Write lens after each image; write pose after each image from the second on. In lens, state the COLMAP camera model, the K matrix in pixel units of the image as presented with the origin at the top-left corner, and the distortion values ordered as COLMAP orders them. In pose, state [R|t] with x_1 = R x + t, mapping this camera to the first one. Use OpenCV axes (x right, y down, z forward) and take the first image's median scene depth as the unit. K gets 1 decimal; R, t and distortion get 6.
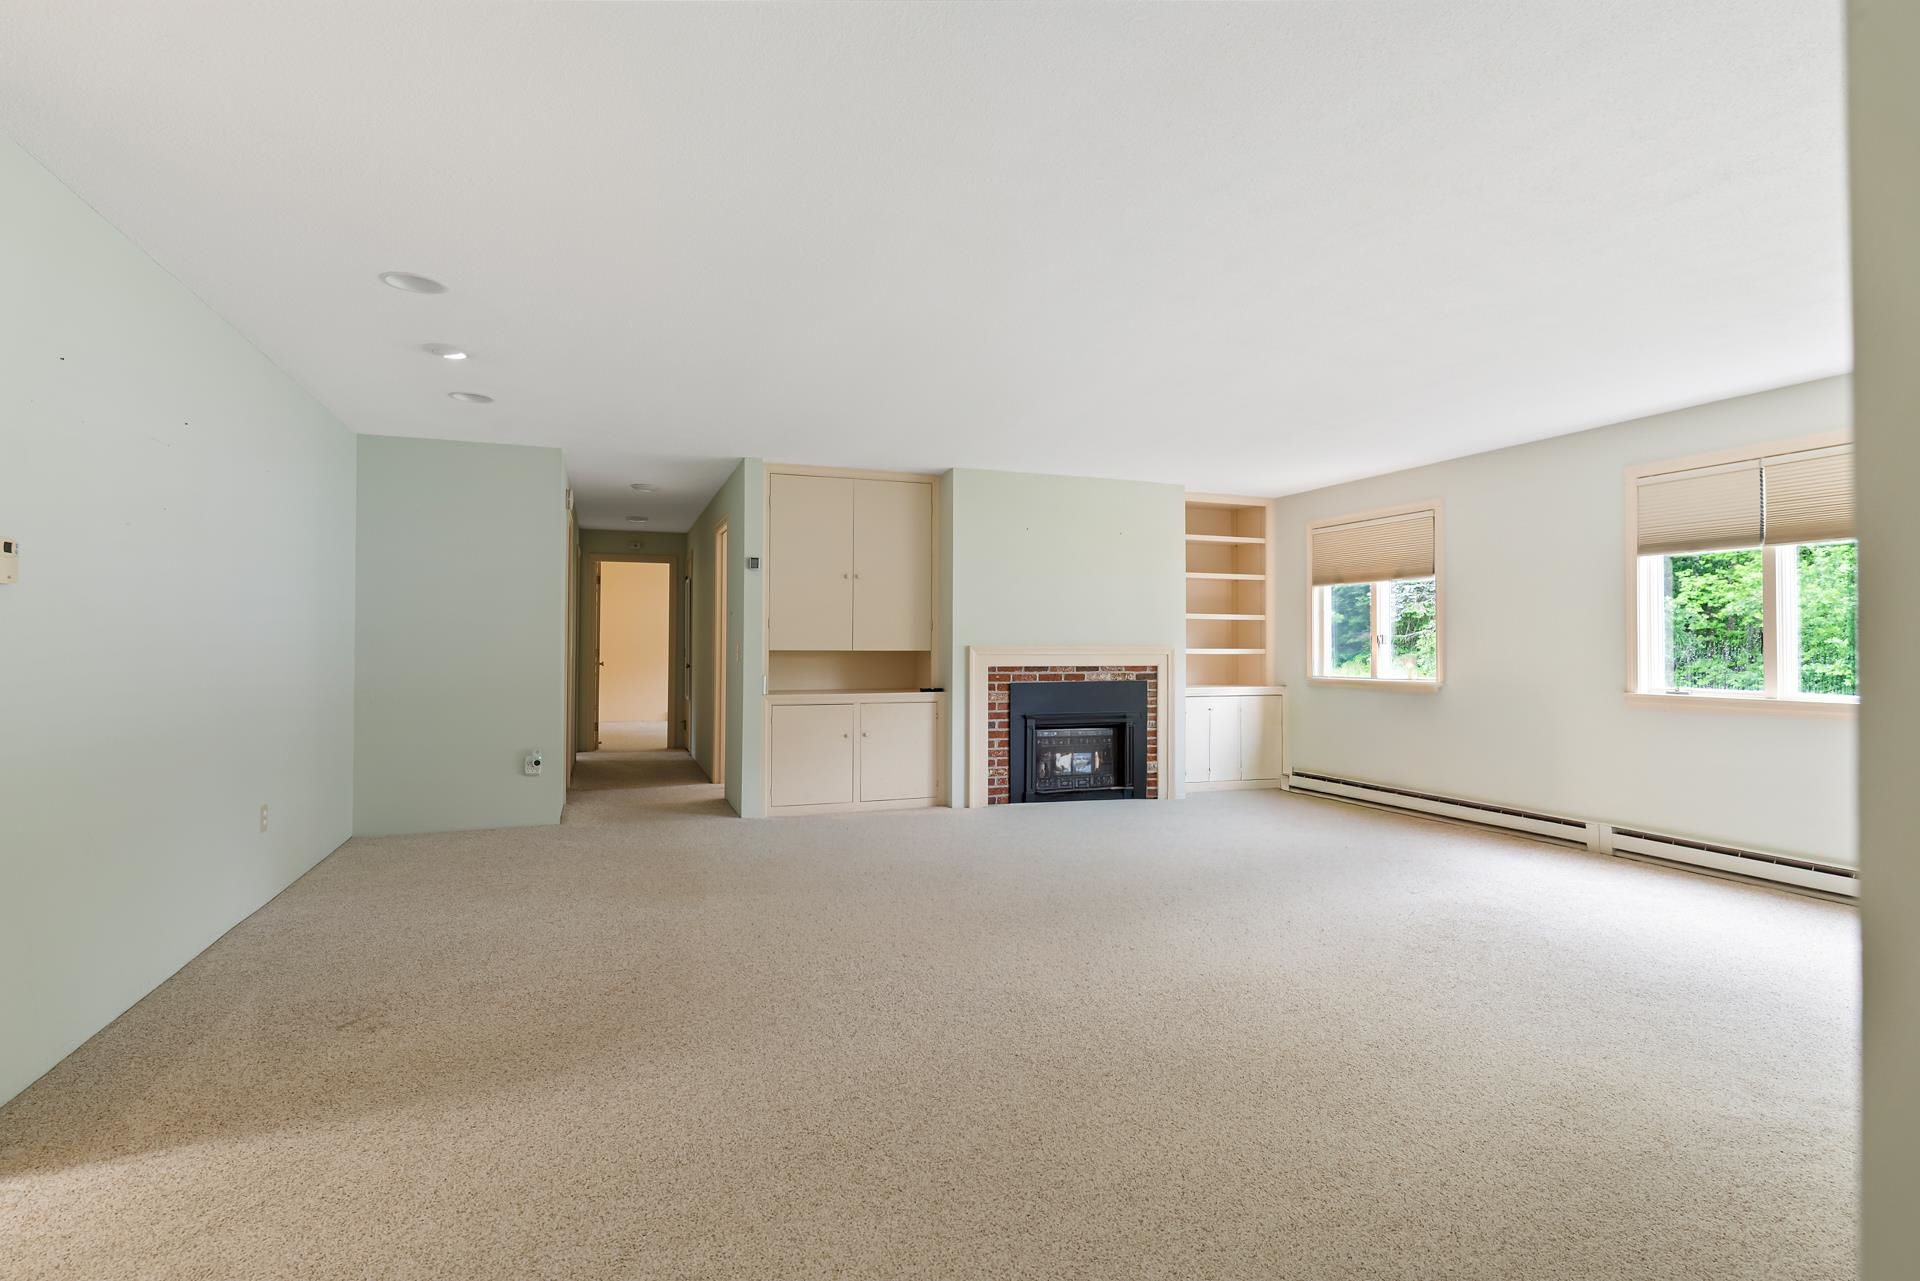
lens RADIAL K [[955.9, 0, 955.3], [0, 955.9, 624.2], [0, 0, 1]] dist [0.001376, -0.001434]
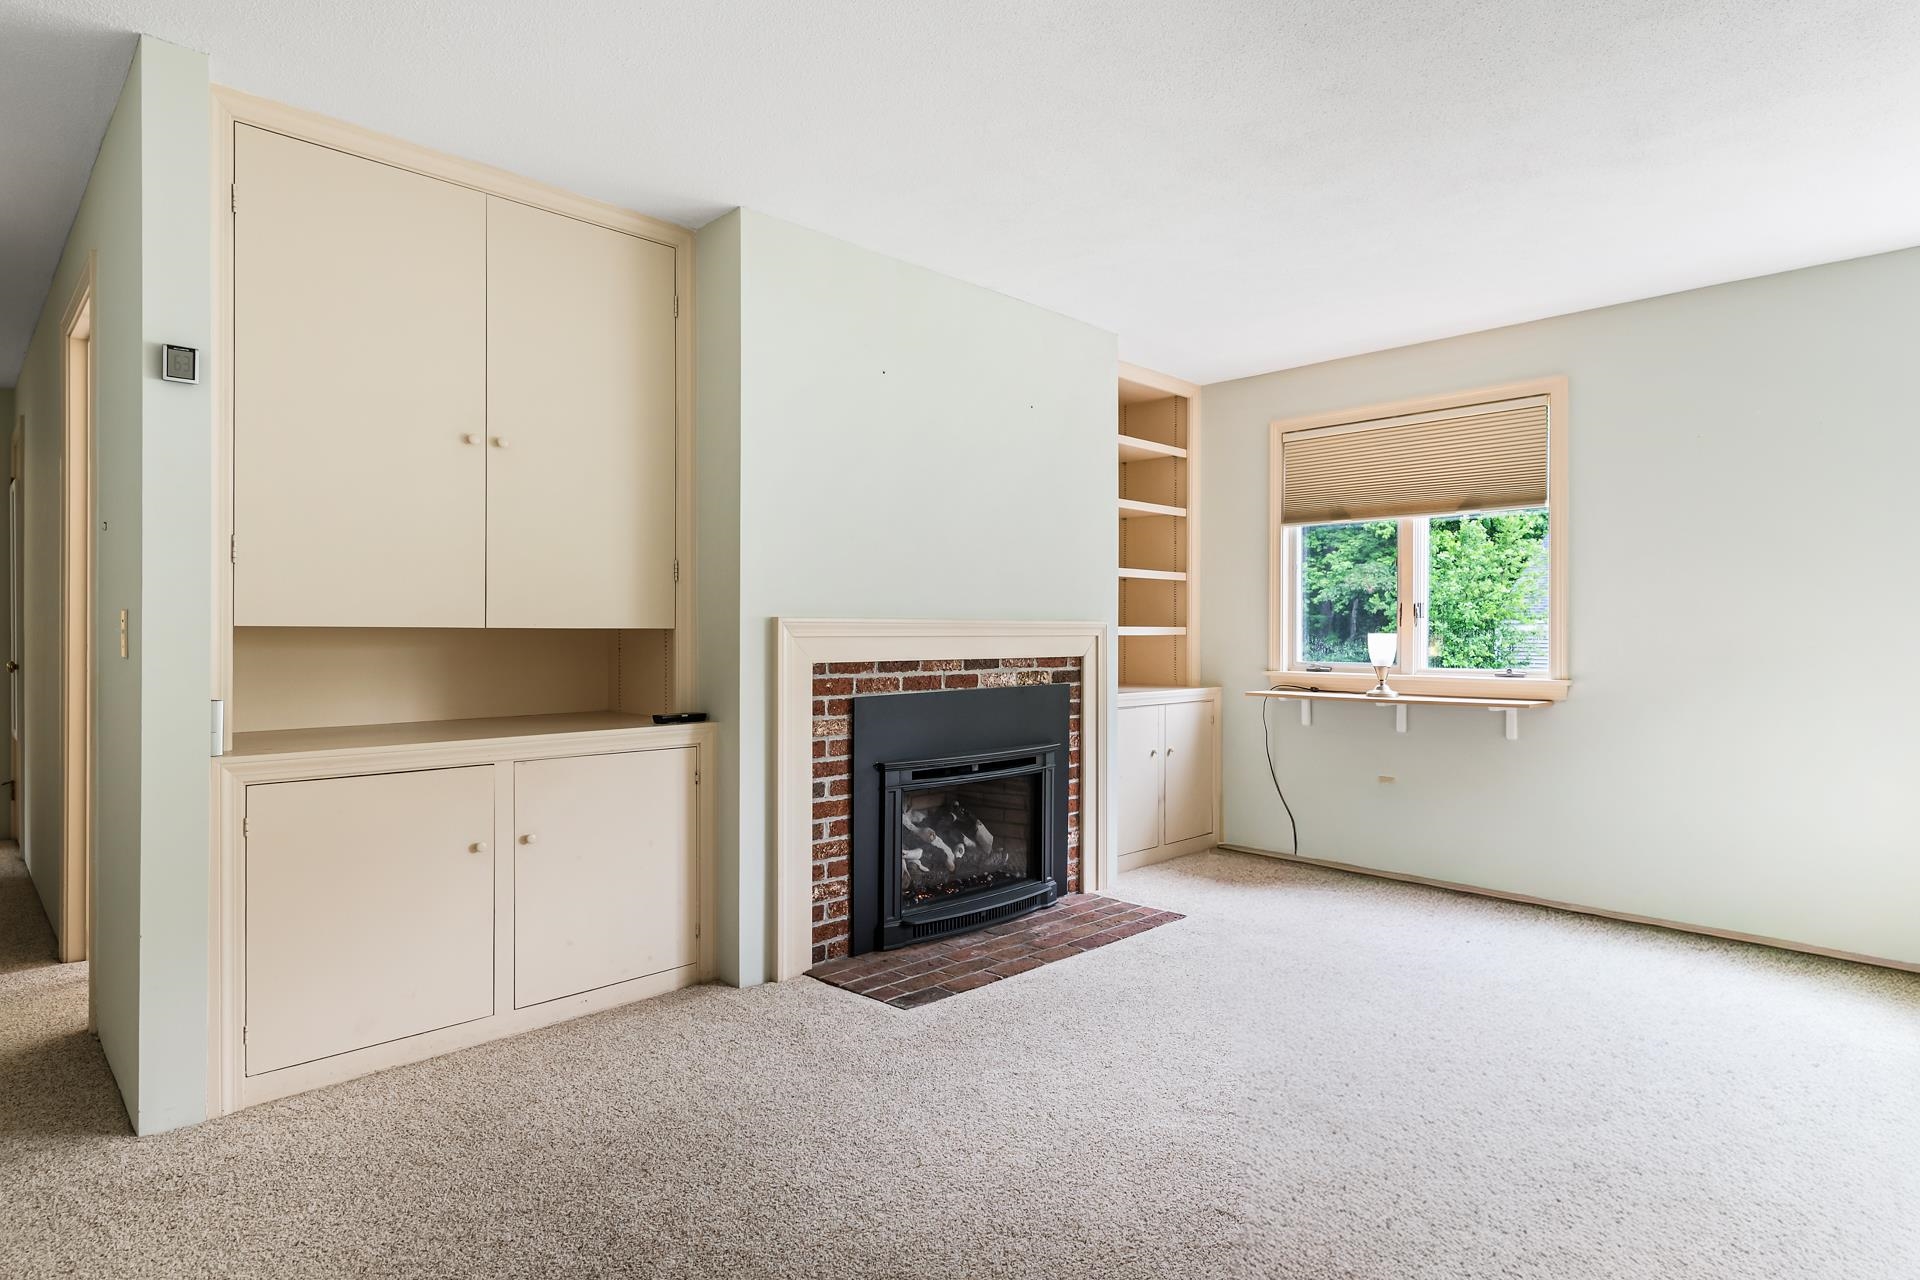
lens RADIAL K [[1035.5, 0, 961.5], [0, 1035.5, 632.8], [0, 0, 1]] dist [0.004462, -0.000511]
pose [[0.909561, -0.002190, 0.415565, -0.104858], [-0.007191, 0.999753, 0.021010, 0.018797], [-0.415508, -0.022098, 0.909321, 0.516026]]
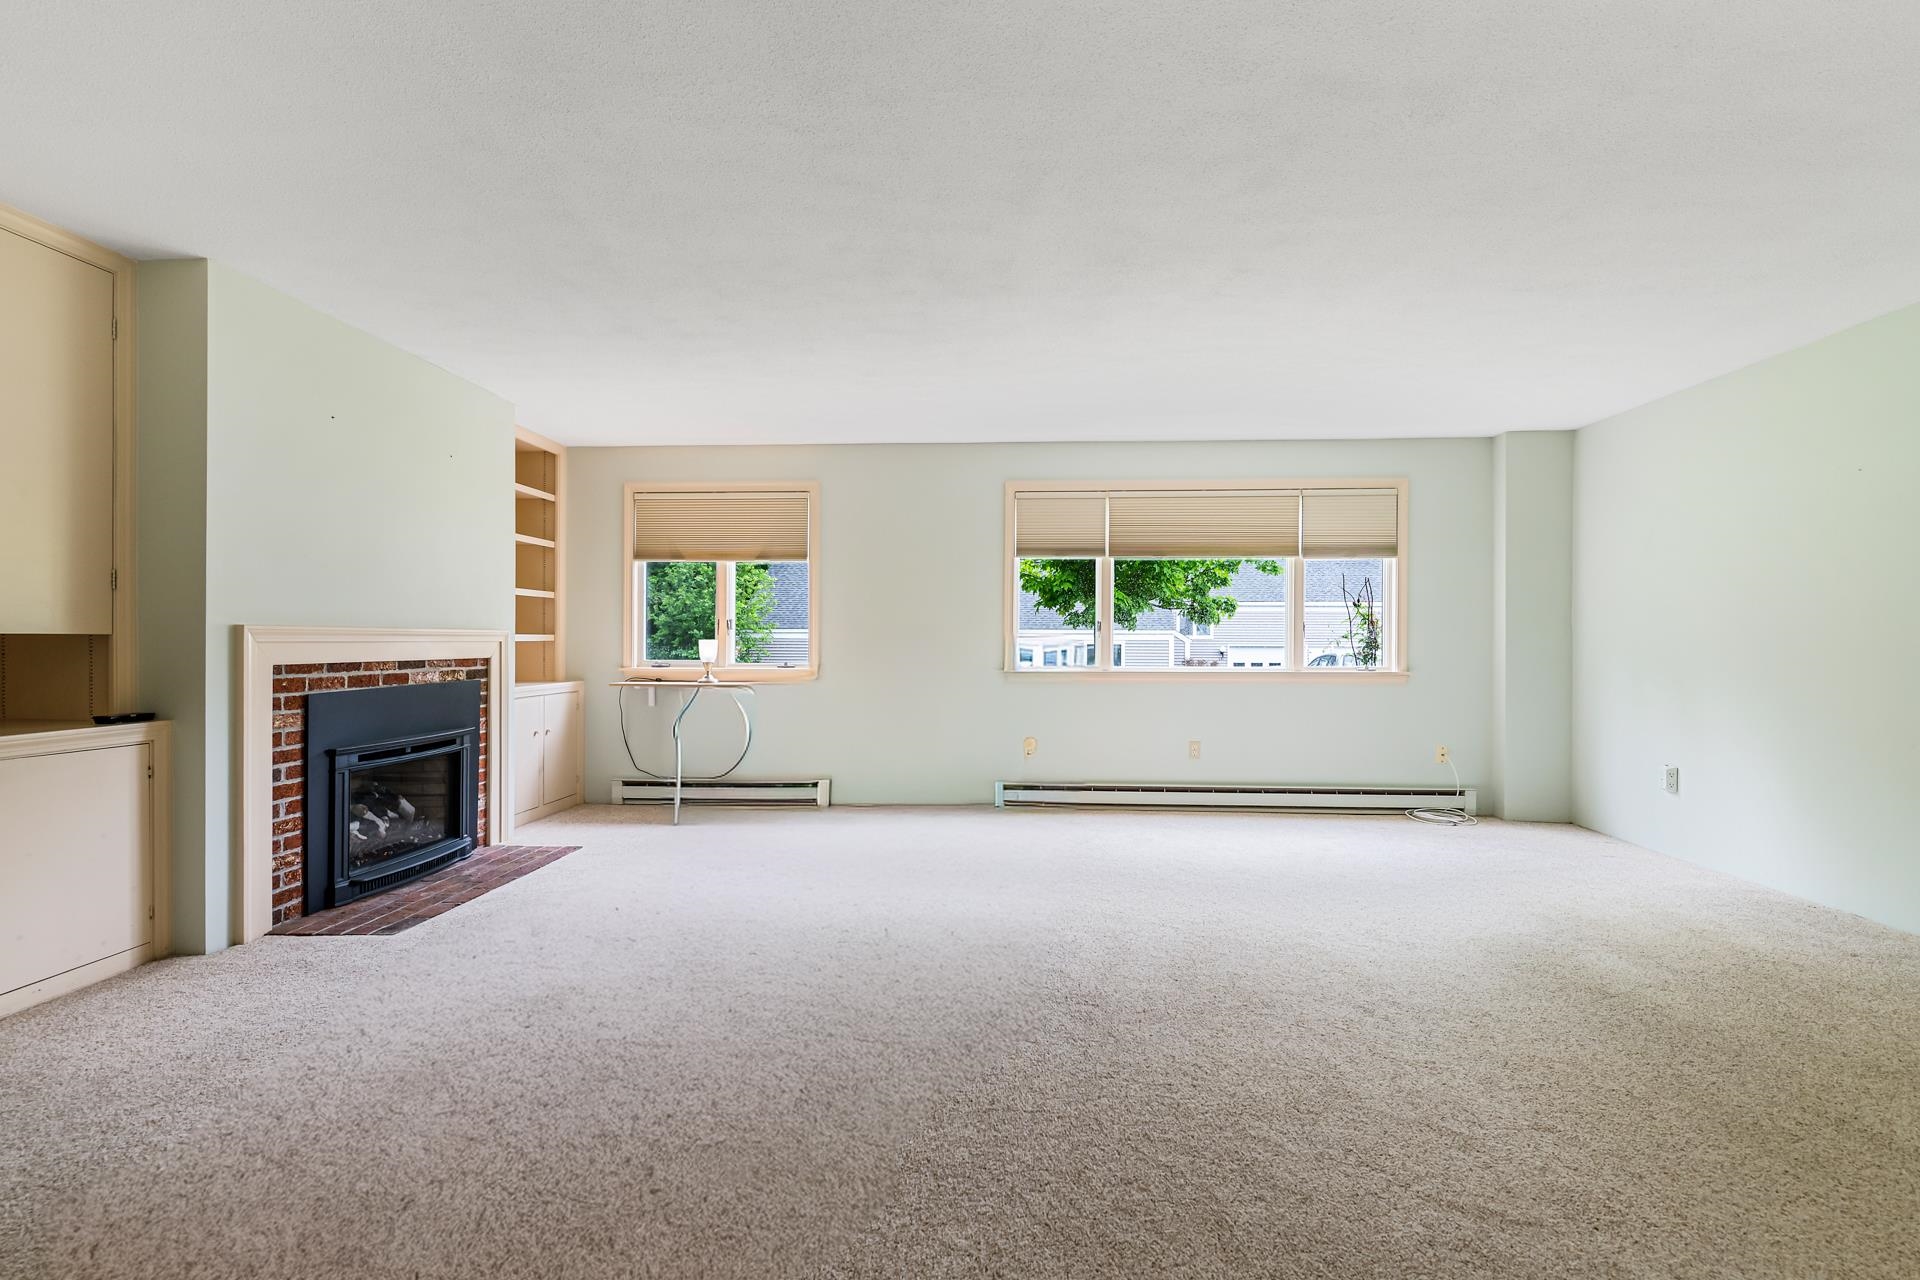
lens RADIAL K [[905.3, 0, 959.9], [0, 905.3, 646.4], [0, 0, 1]] dist [0.001046, -0.000319]
pose [[0.402840, -0.007612, 0.915239, -0.265085], [-0.022235, 0.999589, 0.018100, 0.016591], [-0.915000, -0.027641, 0.402505, 0.449929]]
